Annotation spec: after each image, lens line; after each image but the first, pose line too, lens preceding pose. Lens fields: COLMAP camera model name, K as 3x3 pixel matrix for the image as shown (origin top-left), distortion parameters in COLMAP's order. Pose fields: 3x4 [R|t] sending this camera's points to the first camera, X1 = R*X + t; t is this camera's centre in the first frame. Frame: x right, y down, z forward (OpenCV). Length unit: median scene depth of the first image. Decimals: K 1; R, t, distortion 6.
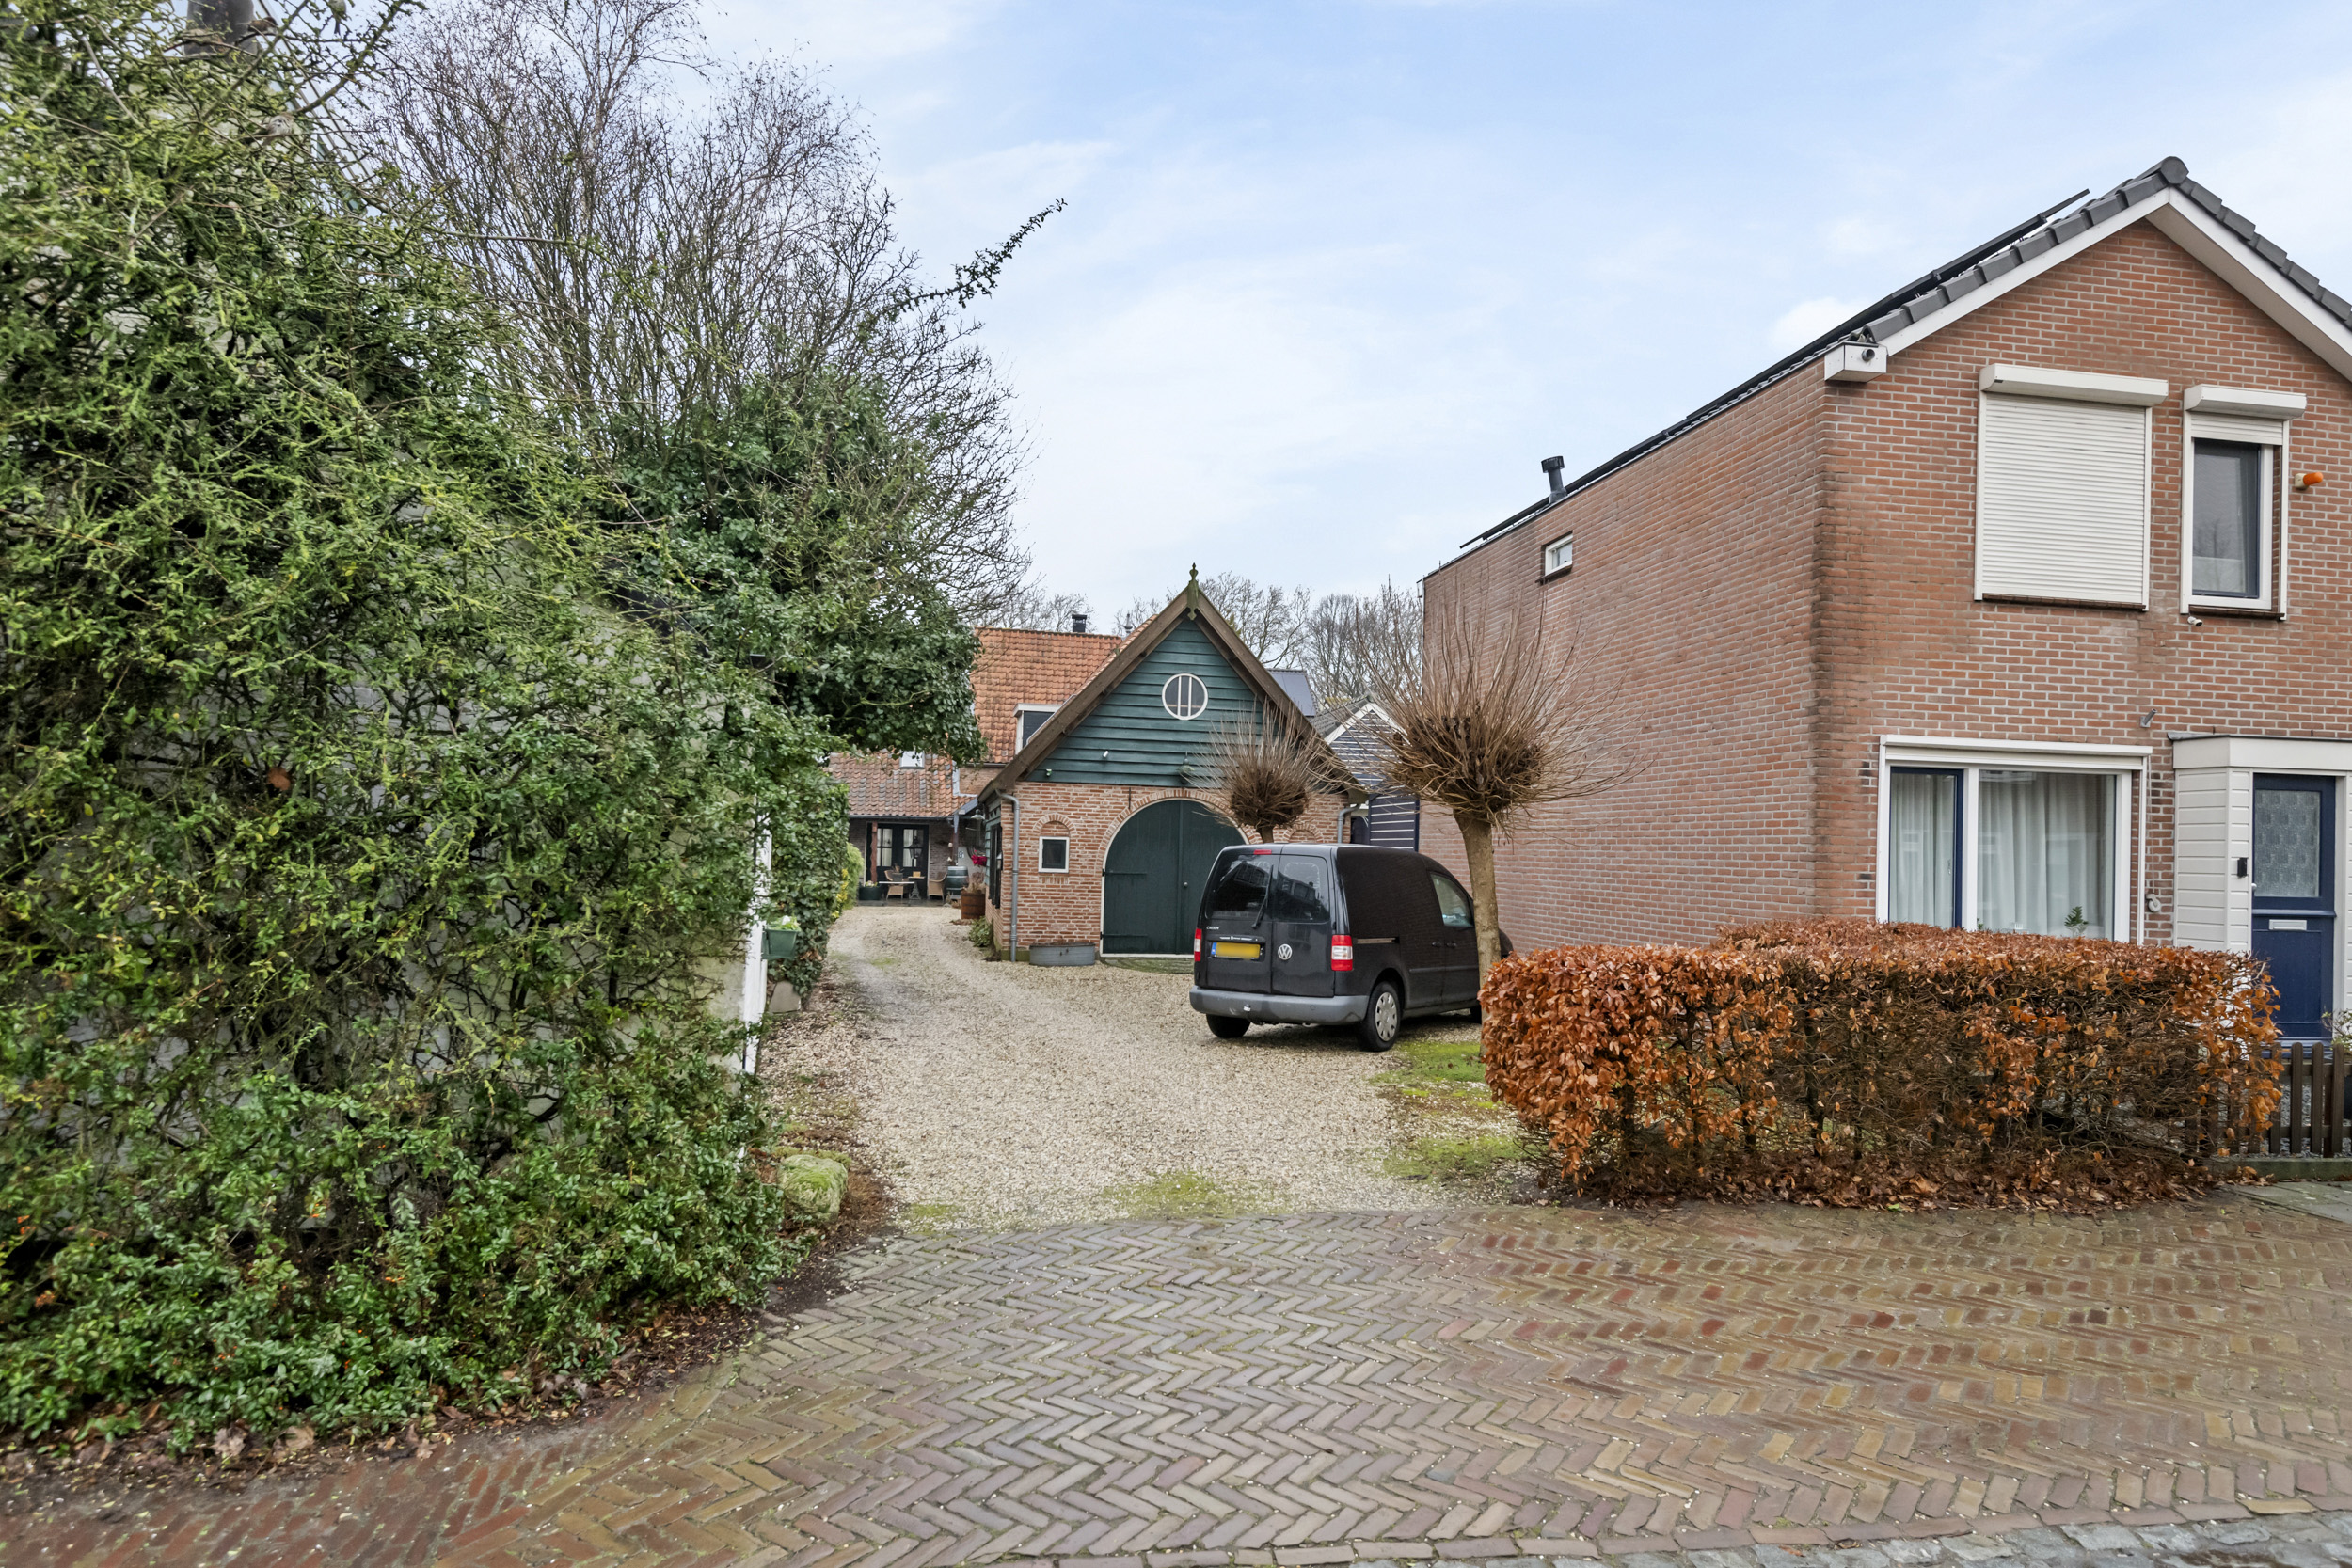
lens RADIAL K [[1409.9, 0, 1190.2], [0, 1409.9, 825.5], [0, 0, 1]] dist [0.027074, -0.018070]
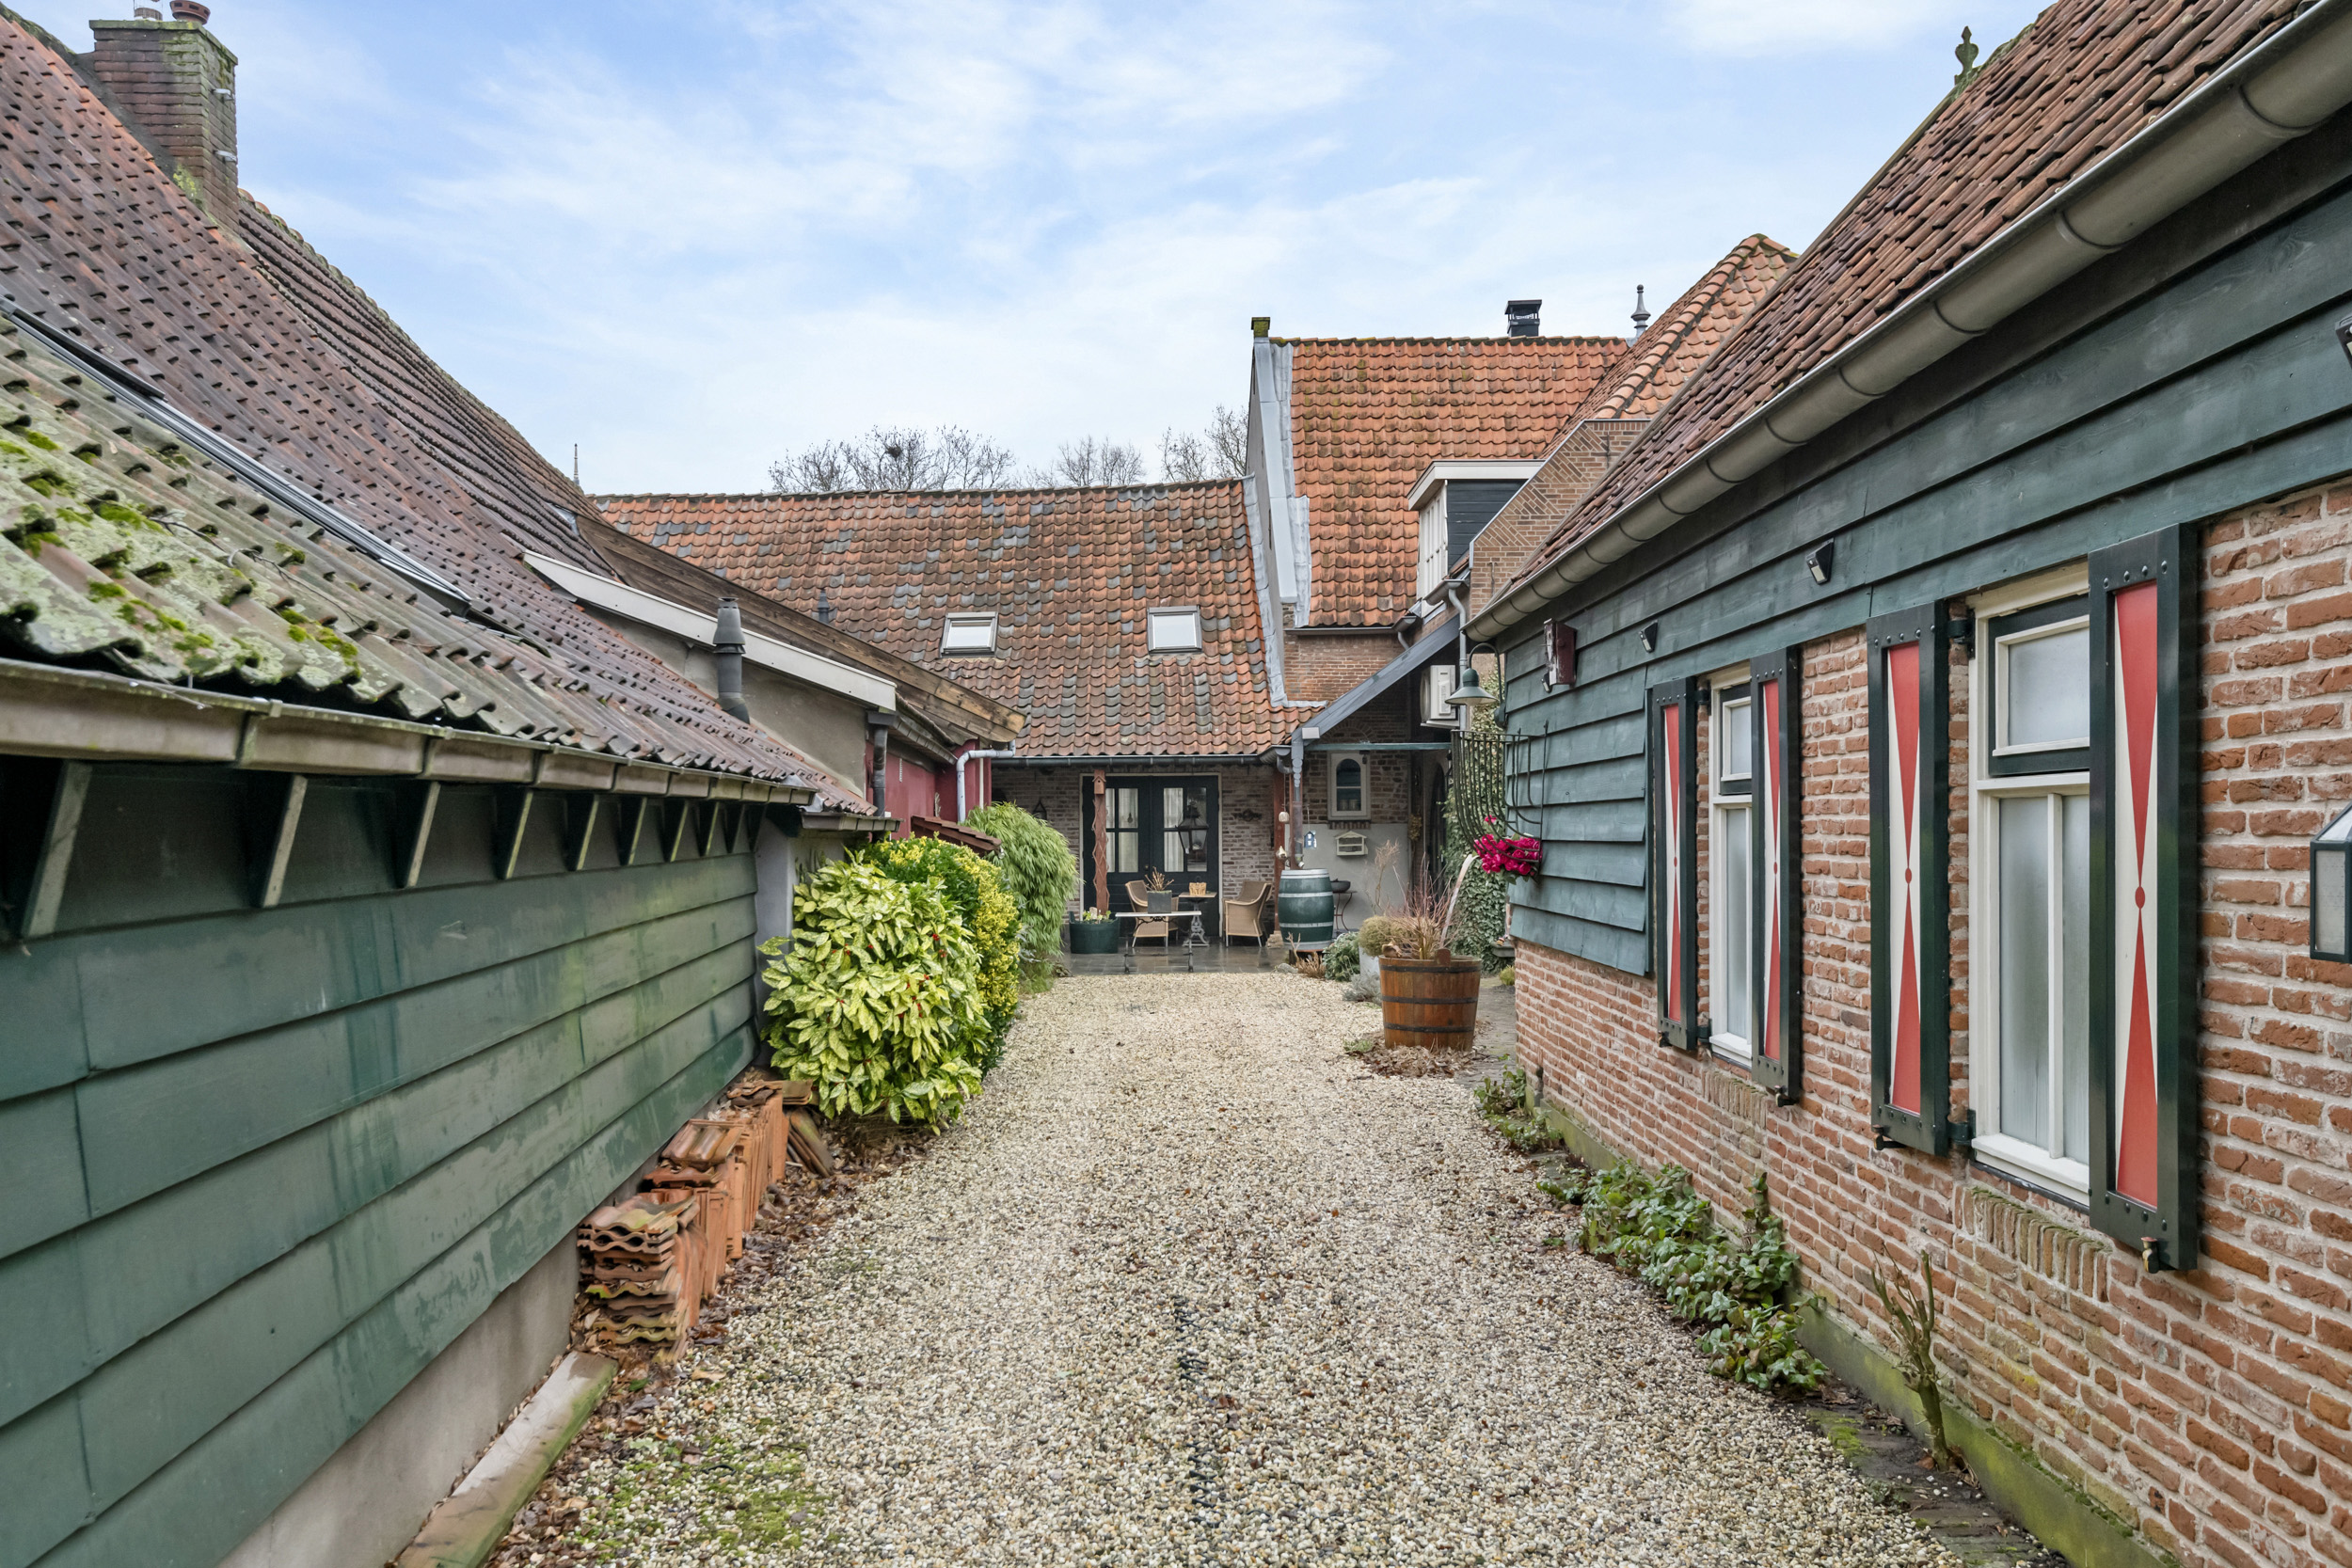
lens RADIAL K [[1863.5, 0, 1182.3], [0, 1863.5, 808.0], [0, 0, 1]] dist [0.021759, -0.002953]
pose [[0.984178, -0.036296, -0.173427, -0.254185], [0.037341, 0.999299, 0.002761, 0.020206], [0.173205, -0.009193, 0.984843, 1.127042]]
